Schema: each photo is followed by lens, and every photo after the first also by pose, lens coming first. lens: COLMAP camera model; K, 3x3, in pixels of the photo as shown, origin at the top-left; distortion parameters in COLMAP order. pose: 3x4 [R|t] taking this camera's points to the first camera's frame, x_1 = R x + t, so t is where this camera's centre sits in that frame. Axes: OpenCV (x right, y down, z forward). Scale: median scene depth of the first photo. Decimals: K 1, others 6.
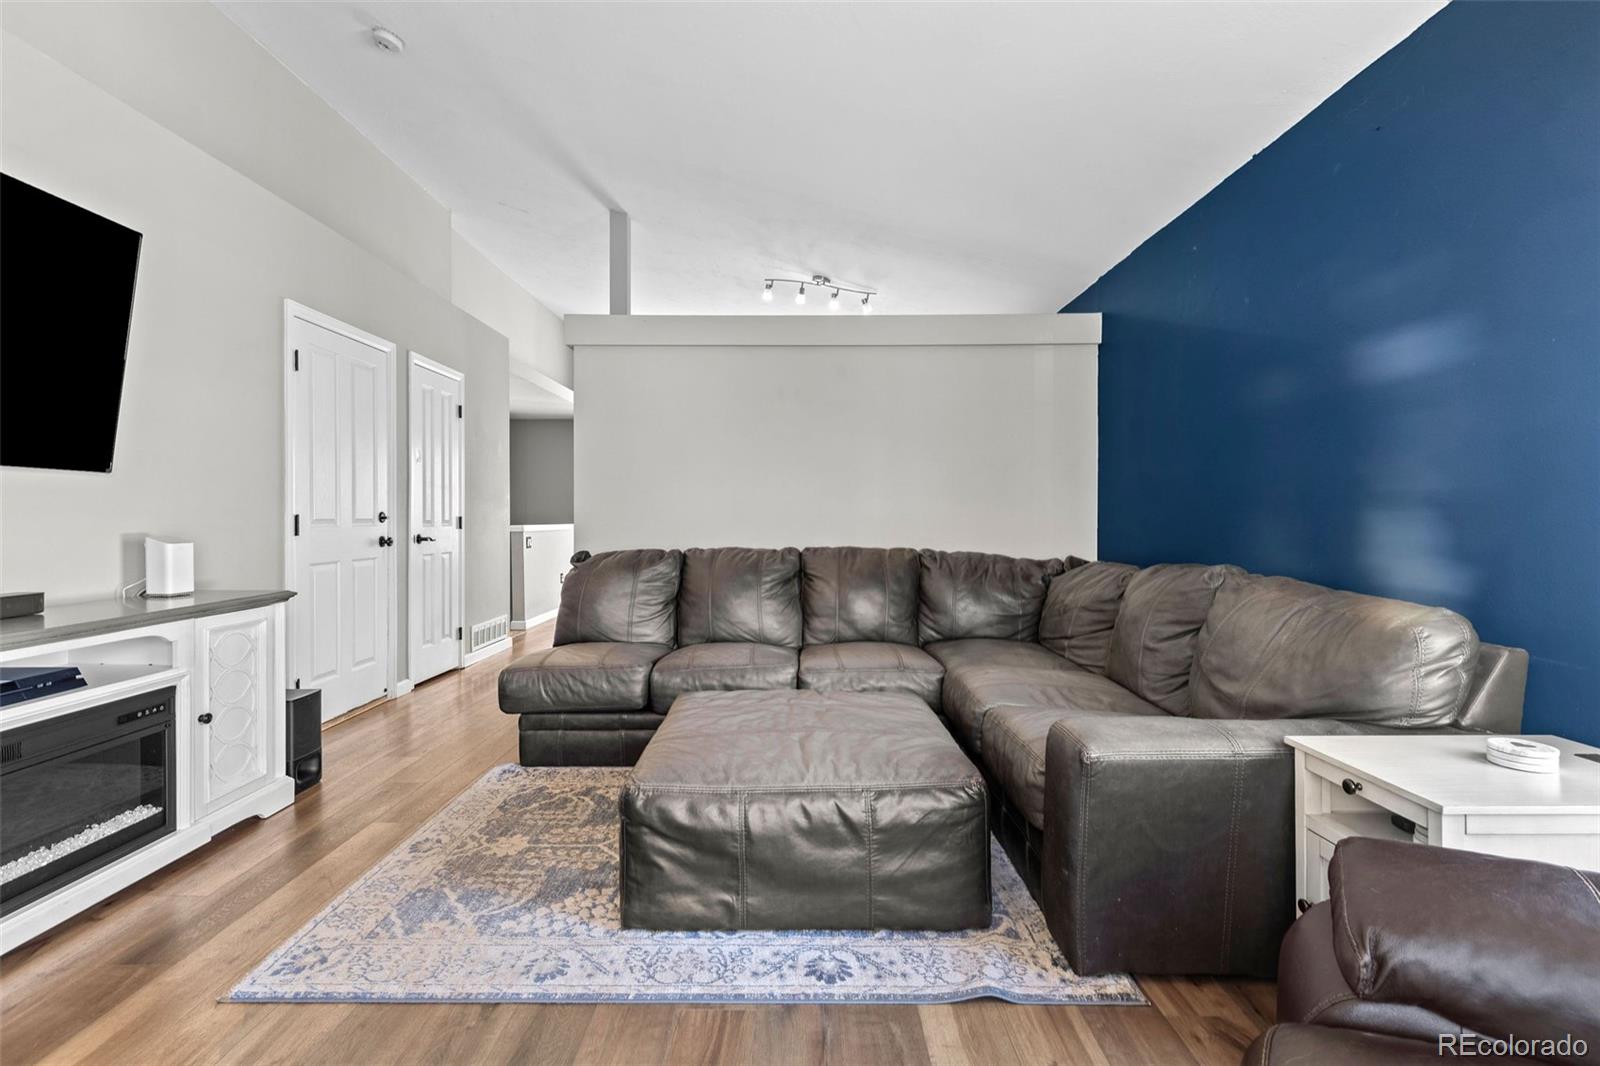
lens RADIAL K [[719.6, 0, 798.7], [0, 719.6, 523.5], [0, 0, 1]] dist [0.007202, 0.000100]
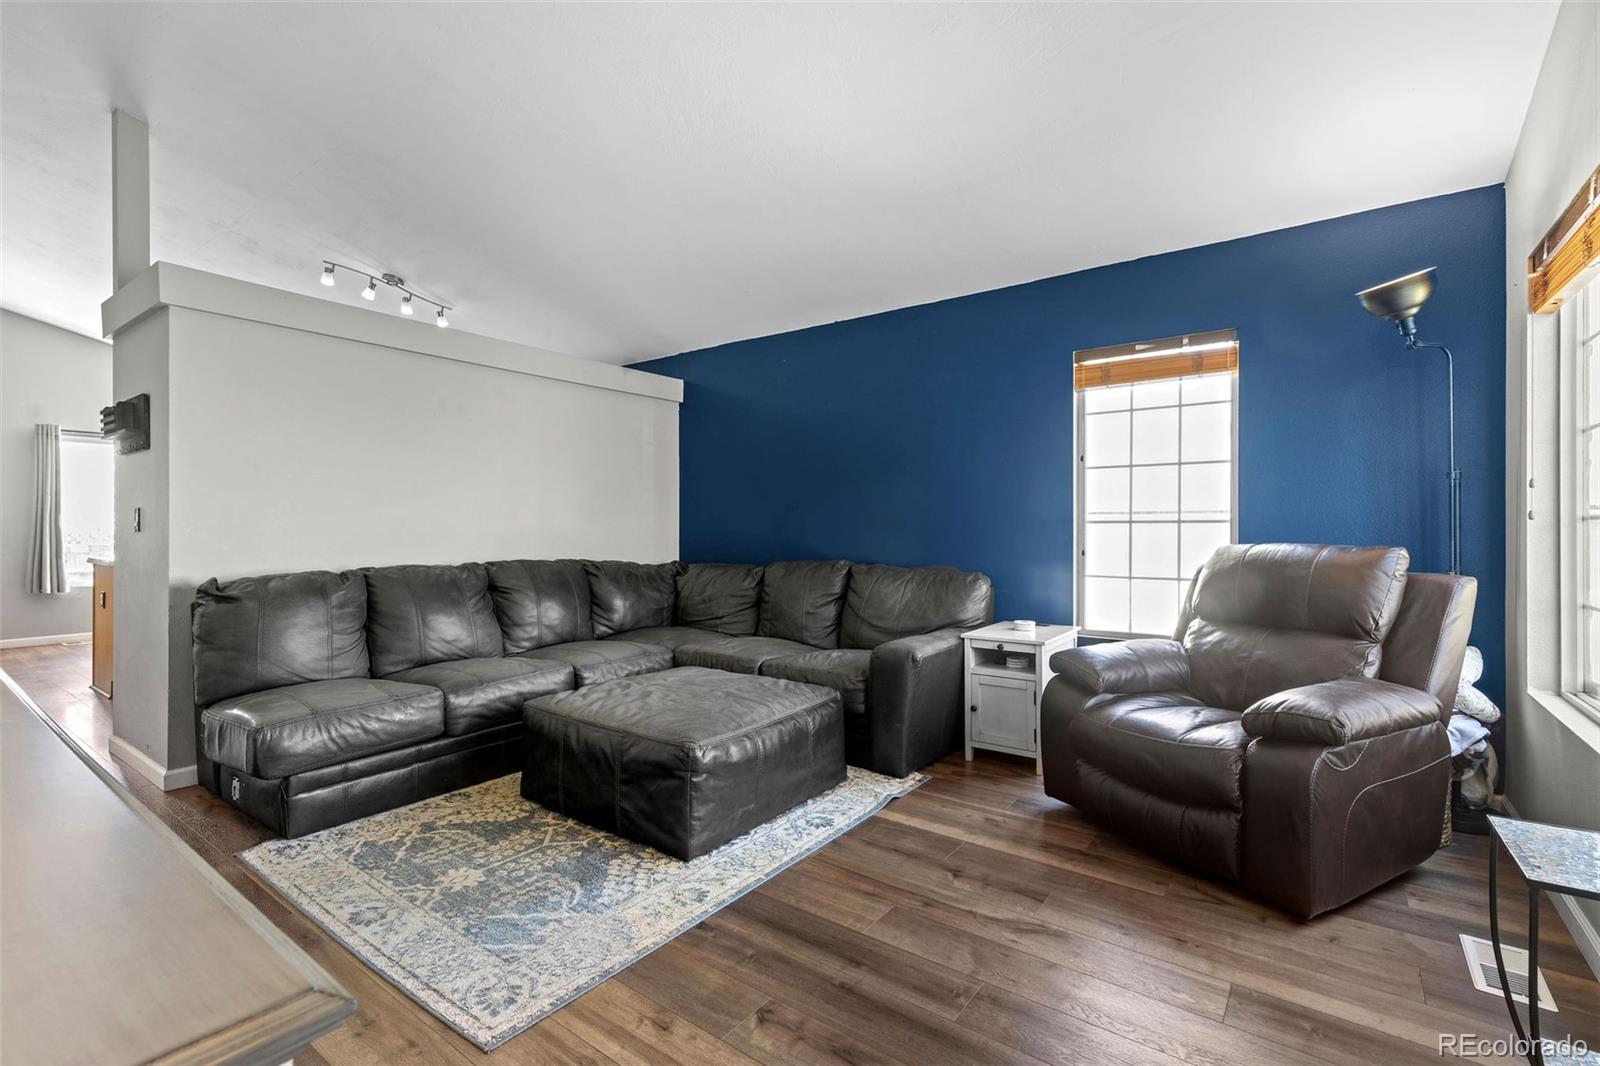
lens RADIAL K [[719.6, 0, 761.3], [0, 719.6, 530.8], [0, 0, 1]] dist [0.007202, 0.000100]
pose [[0.616091, -0.002334, 0.787671, -0.772557], [0.007842, 0.999964, -0.003171, -0.006829], [-0.787636, 0.008130, 0.616088, 0.079905]]
